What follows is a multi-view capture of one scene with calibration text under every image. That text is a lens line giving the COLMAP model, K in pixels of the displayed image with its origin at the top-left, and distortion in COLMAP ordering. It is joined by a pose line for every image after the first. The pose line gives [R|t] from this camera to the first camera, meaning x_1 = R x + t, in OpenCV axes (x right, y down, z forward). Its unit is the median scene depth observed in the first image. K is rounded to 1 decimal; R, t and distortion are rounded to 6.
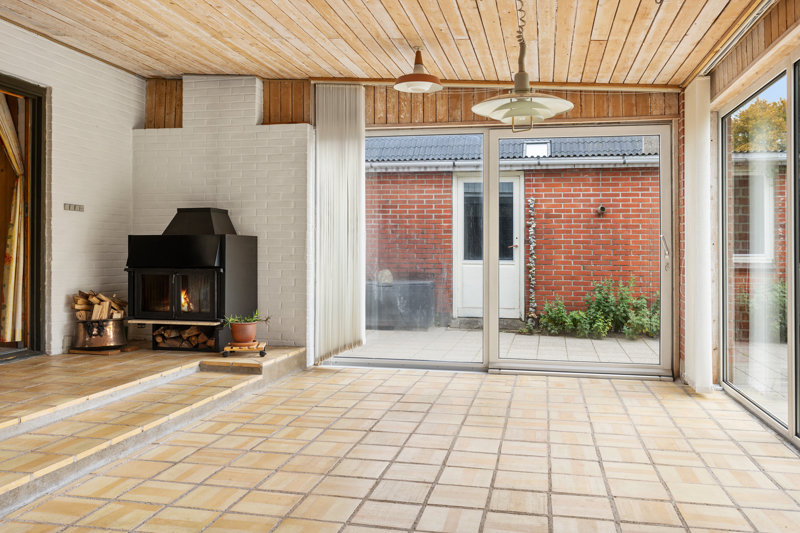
lens RADIAL K [[646.2, 0, 399.1], [0, 646.2, 260.6], [0, 0, 1]] dist [-0.014977, -0.009600]
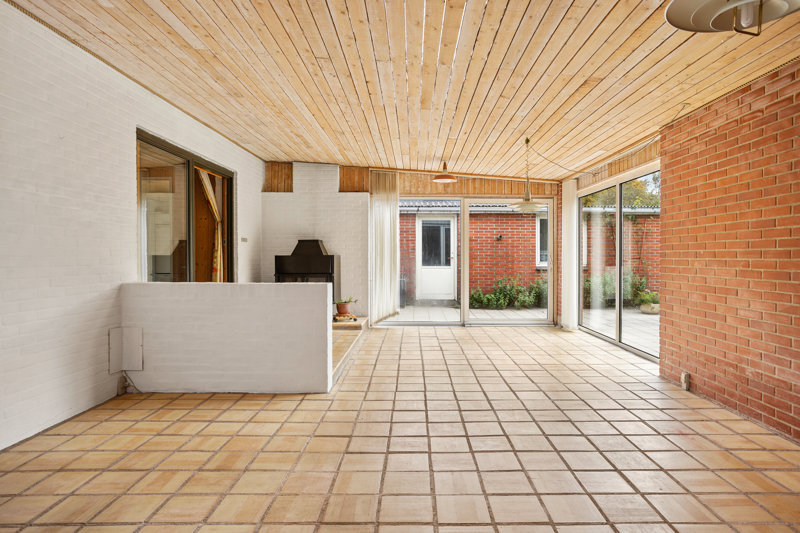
lens RADIAL K [[497.7, 0, 402.0], [0, 497.7, 269.2], [0, 0, 1]] dist [-0.001338, -0.000015]
pose [[0.972116, -0.011992, 0.234193, -0.371492], [0.008855, 0.999857, 0.014441, -0.017614], [-0.234332, -0.011965, 0.972083, -0.367505]]
